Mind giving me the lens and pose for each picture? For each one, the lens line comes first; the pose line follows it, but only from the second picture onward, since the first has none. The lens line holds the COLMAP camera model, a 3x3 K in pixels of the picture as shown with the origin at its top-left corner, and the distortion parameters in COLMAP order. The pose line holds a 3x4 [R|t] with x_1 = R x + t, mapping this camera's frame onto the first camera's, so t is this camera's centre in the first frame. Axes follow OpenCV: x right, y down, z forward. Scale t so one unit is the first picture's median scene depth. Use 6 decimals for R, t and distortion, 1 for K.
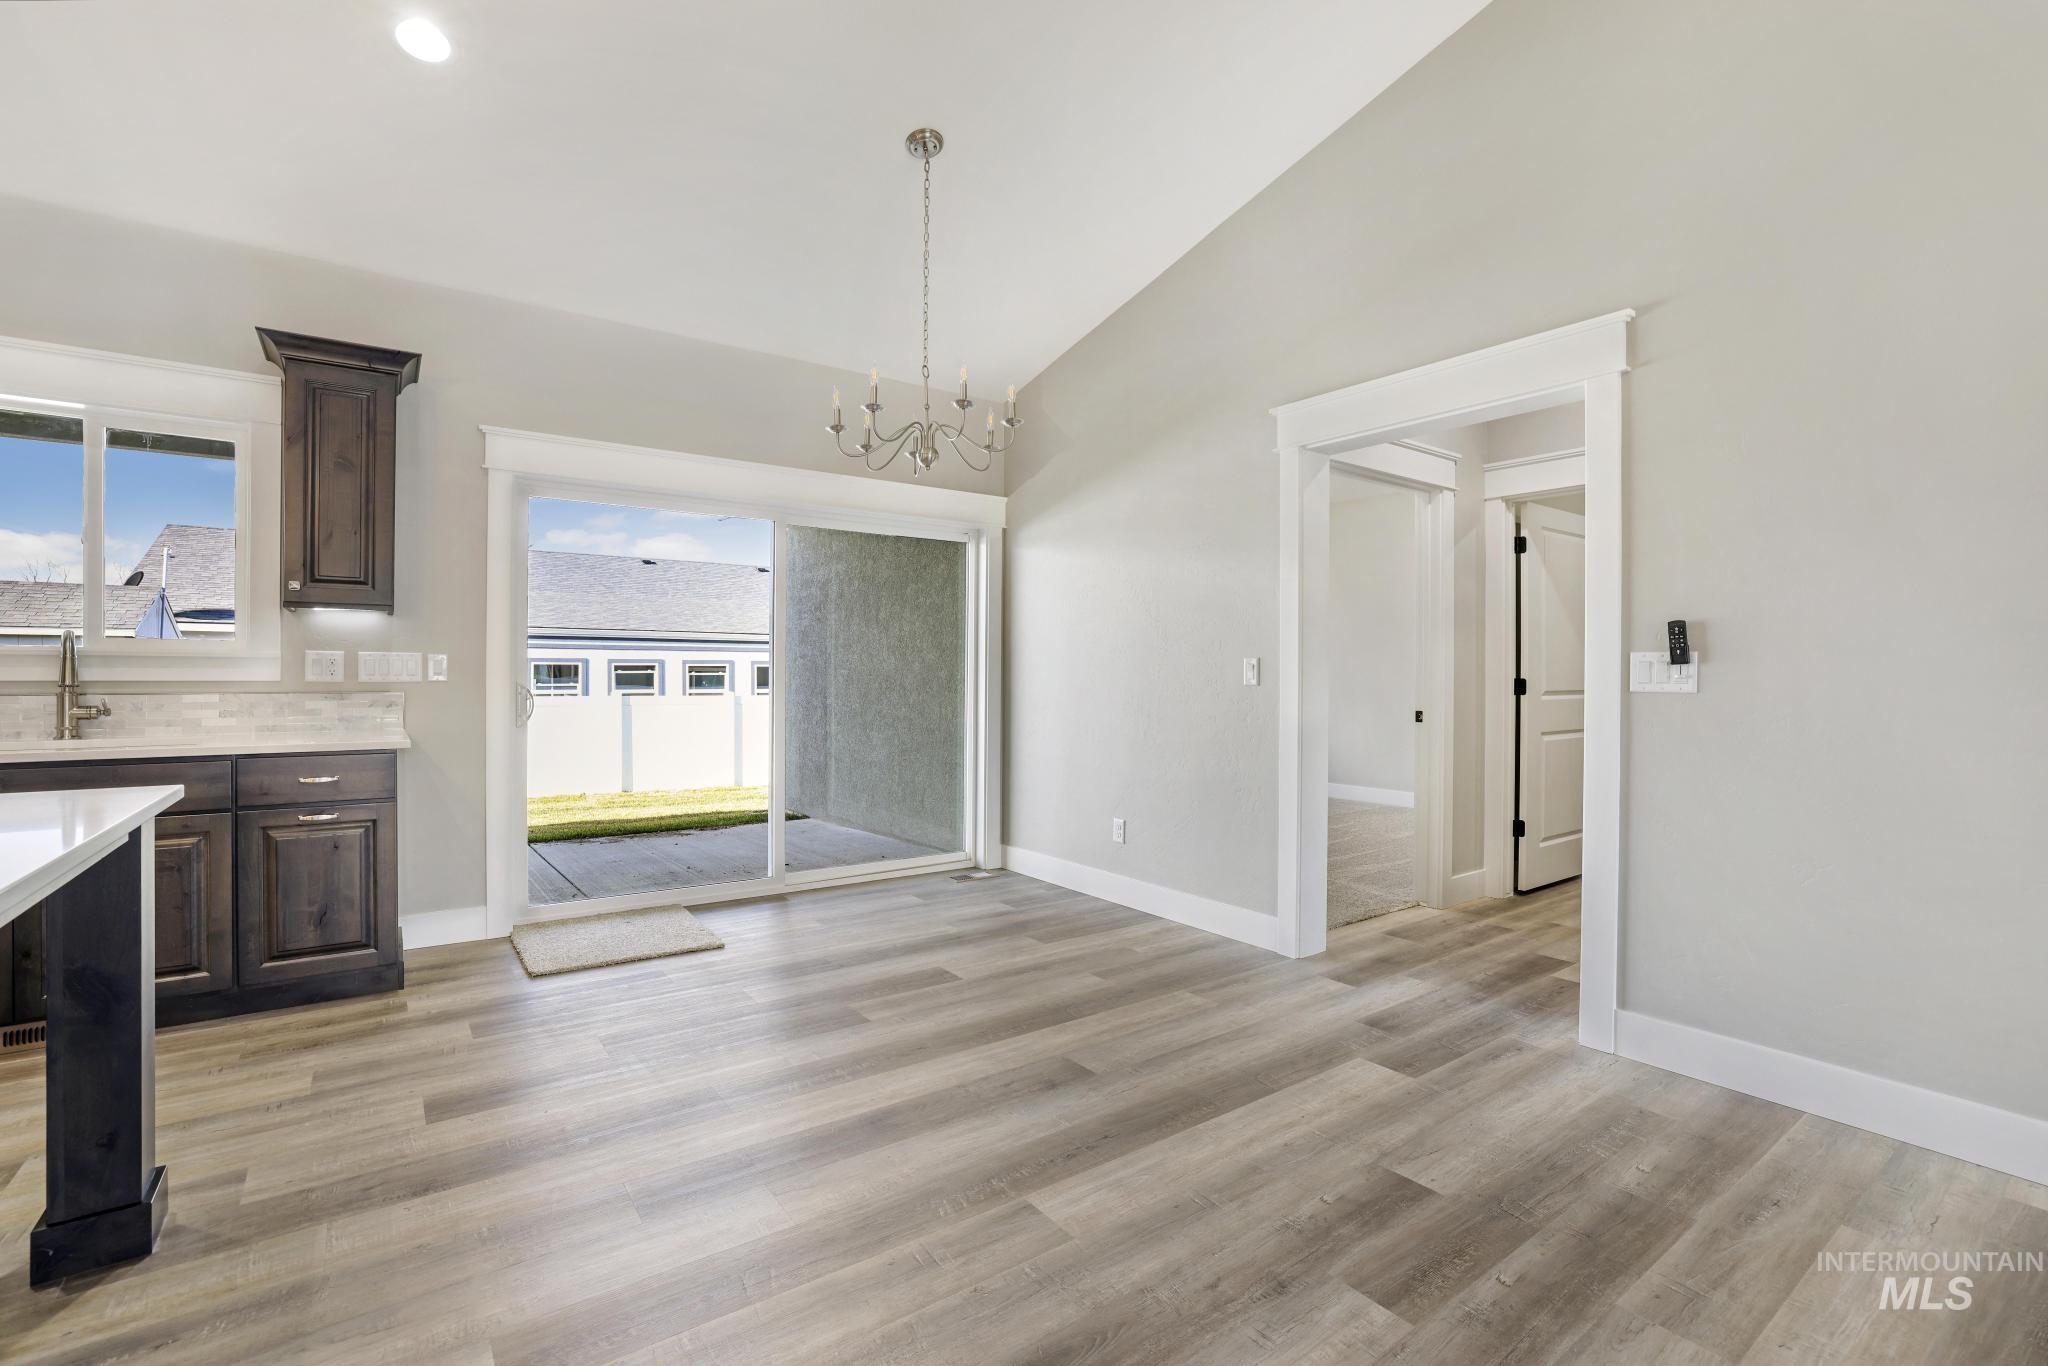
lens RADIAL K [[912.0, 0, 1045.5], [0, 912.0, 667.9], [0, 0, 1]] dist [-0.039684, 0.011808]
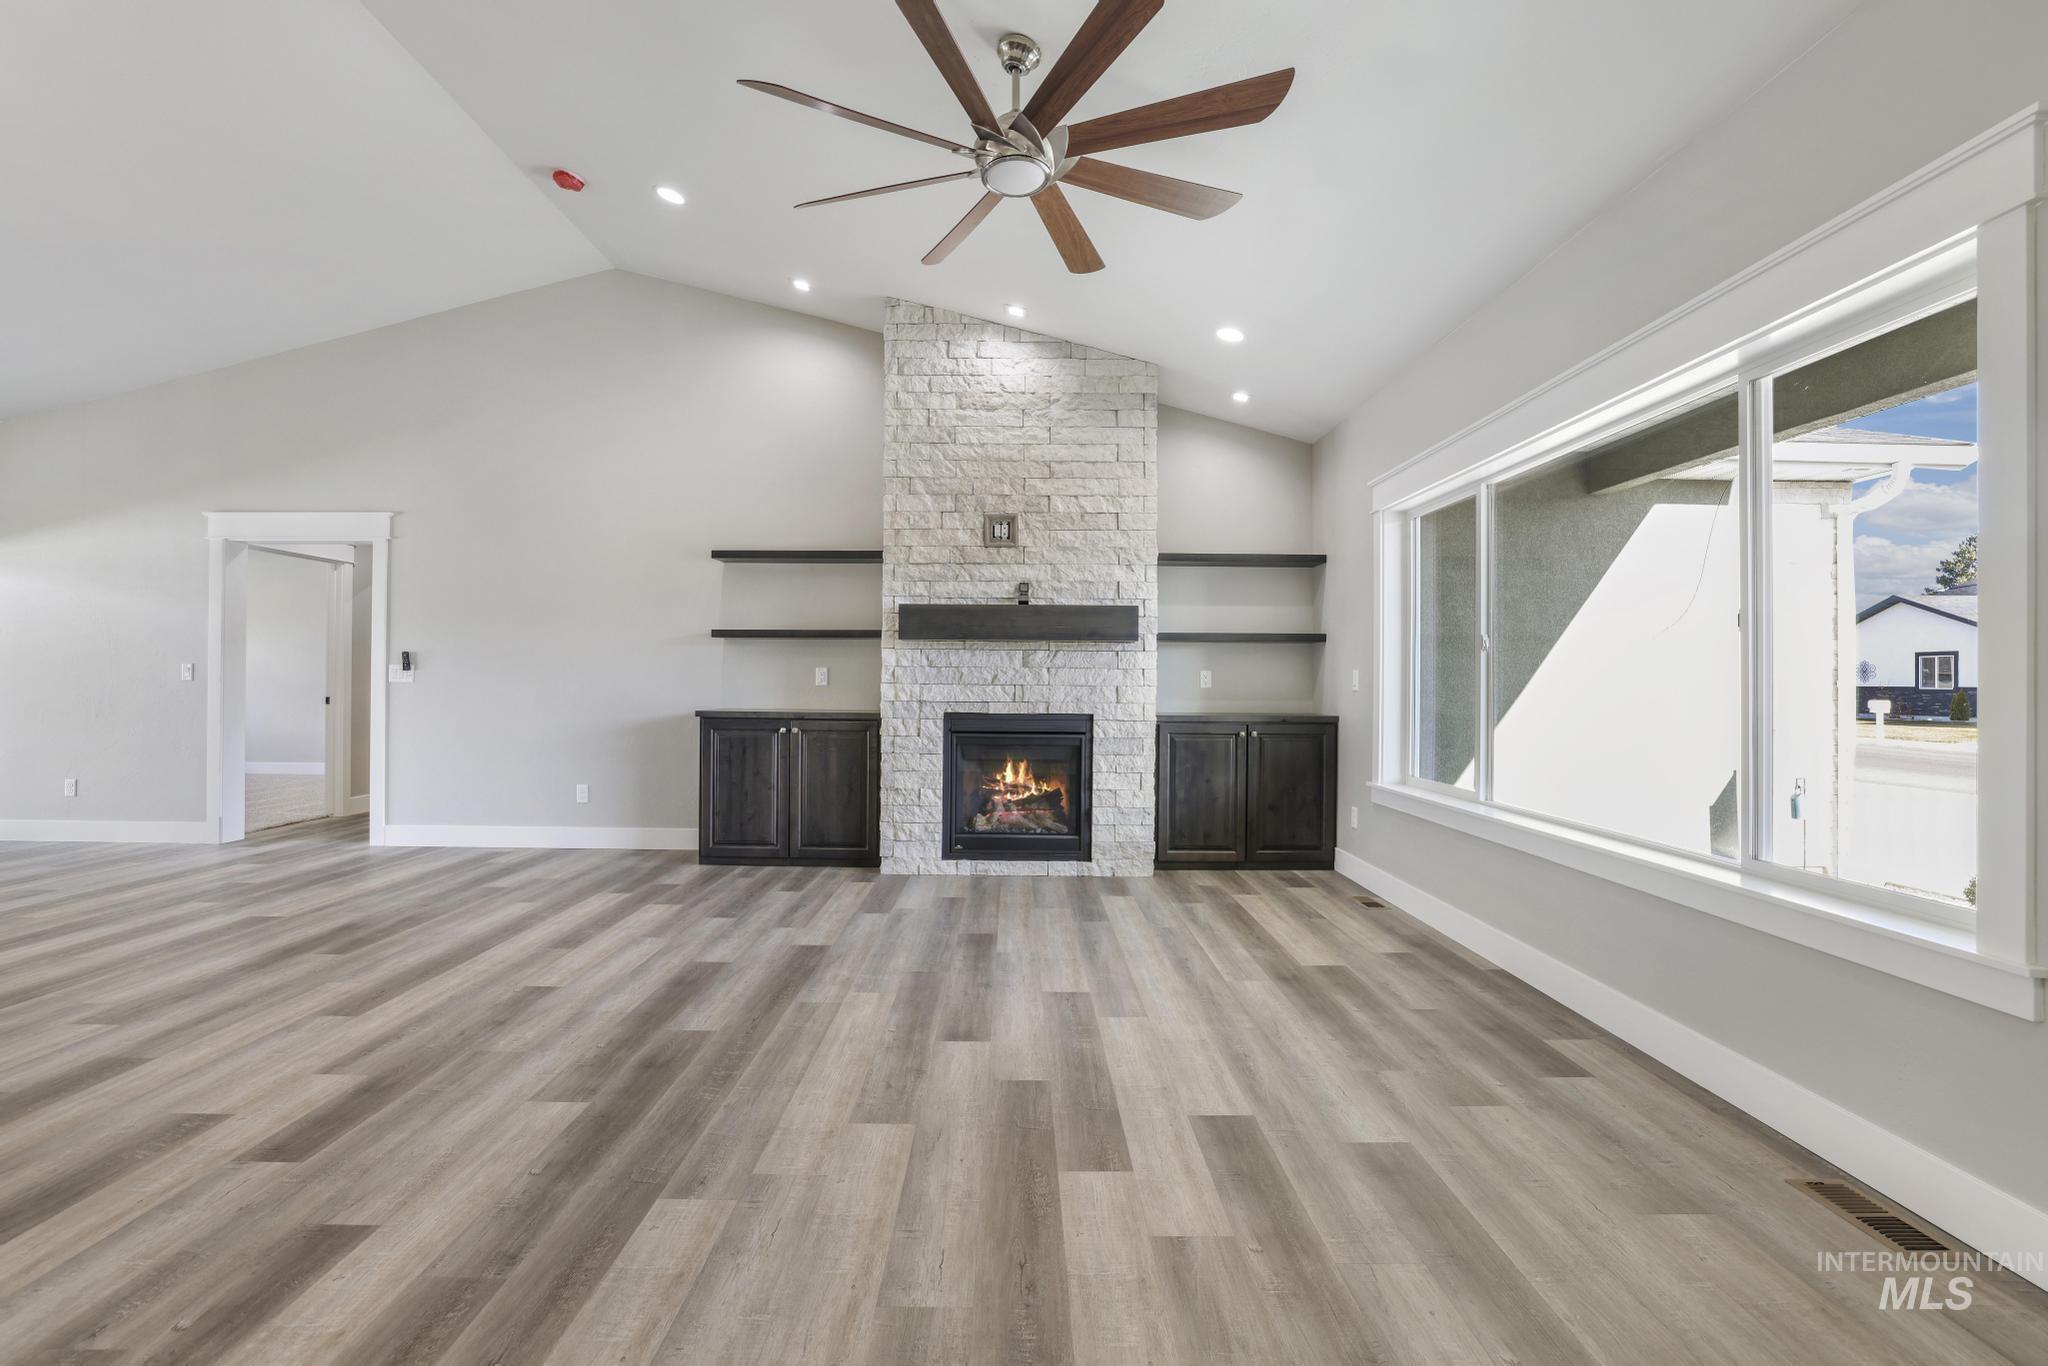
lens RADIAL K [[912.0, 0, 1016.4], [0, 912.0, 673.7], [0, 0, 1]] dist [-0.039684, 0.011808]
pose [[0.621099, 0.007130, 0.783699, -0.104349], [-0.009167, 0.999956, -0.001832, -0.003835], [-0.783678, -0.006046, 0.621138, -1.232144]]
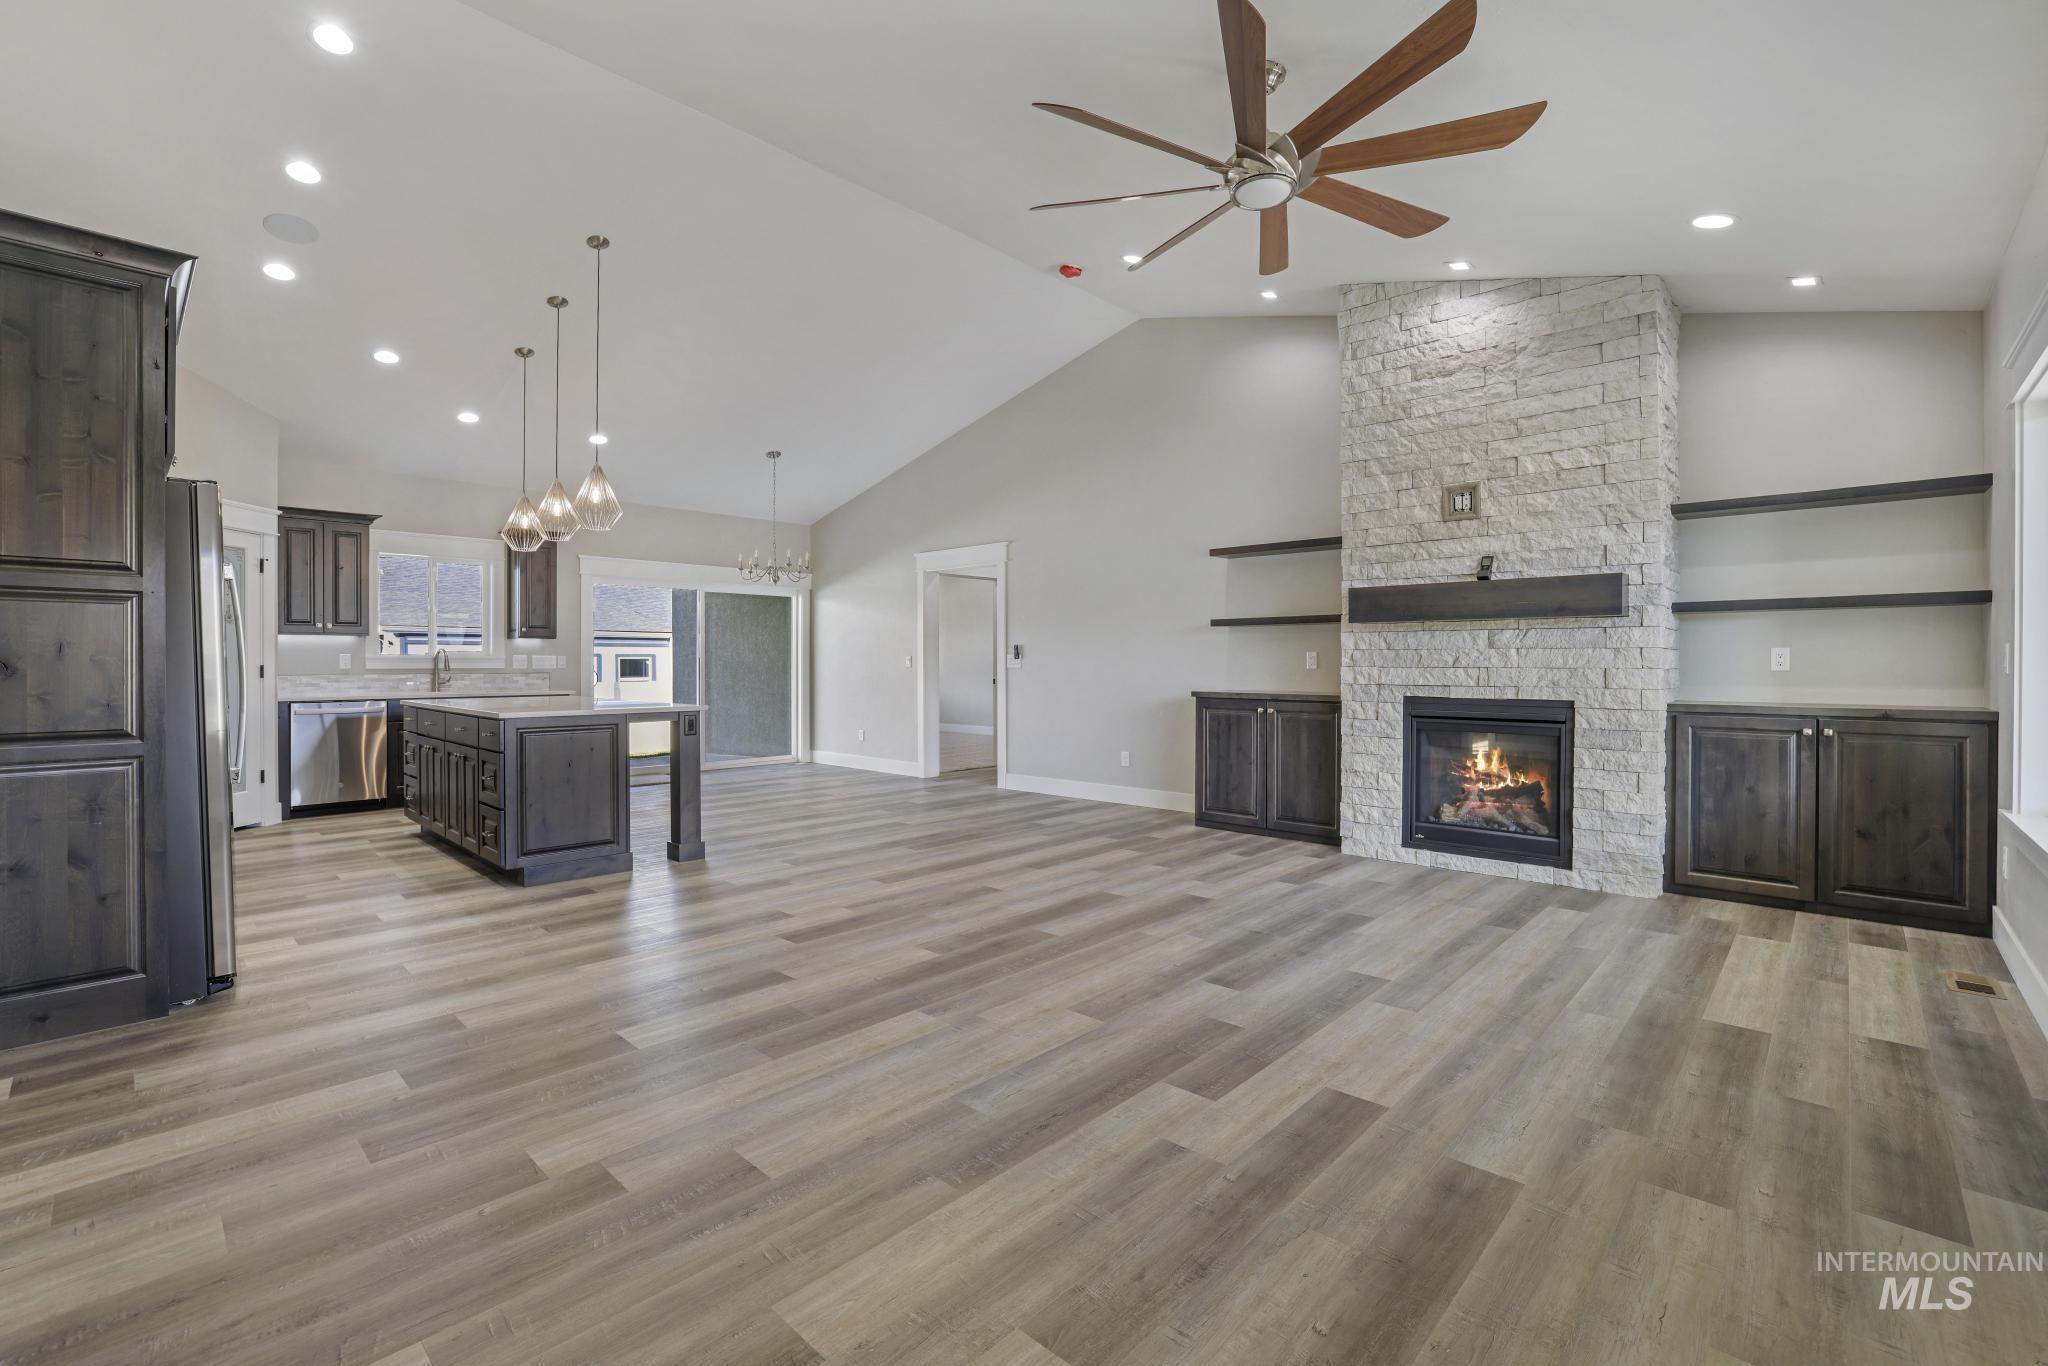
lens RADIAL K [[912.0, 0, 989.0], [0, 912.0, 664.0], [0, 0, 1]] dist [-0.039684, 0.011808]
pose [[0.993214, -0.007069, 0.116089, 0.167501], [0.006125, 0.999945, 0.008490, -0.009862], [-0.116143, -0.007721, 0.993203, -1.568914]]
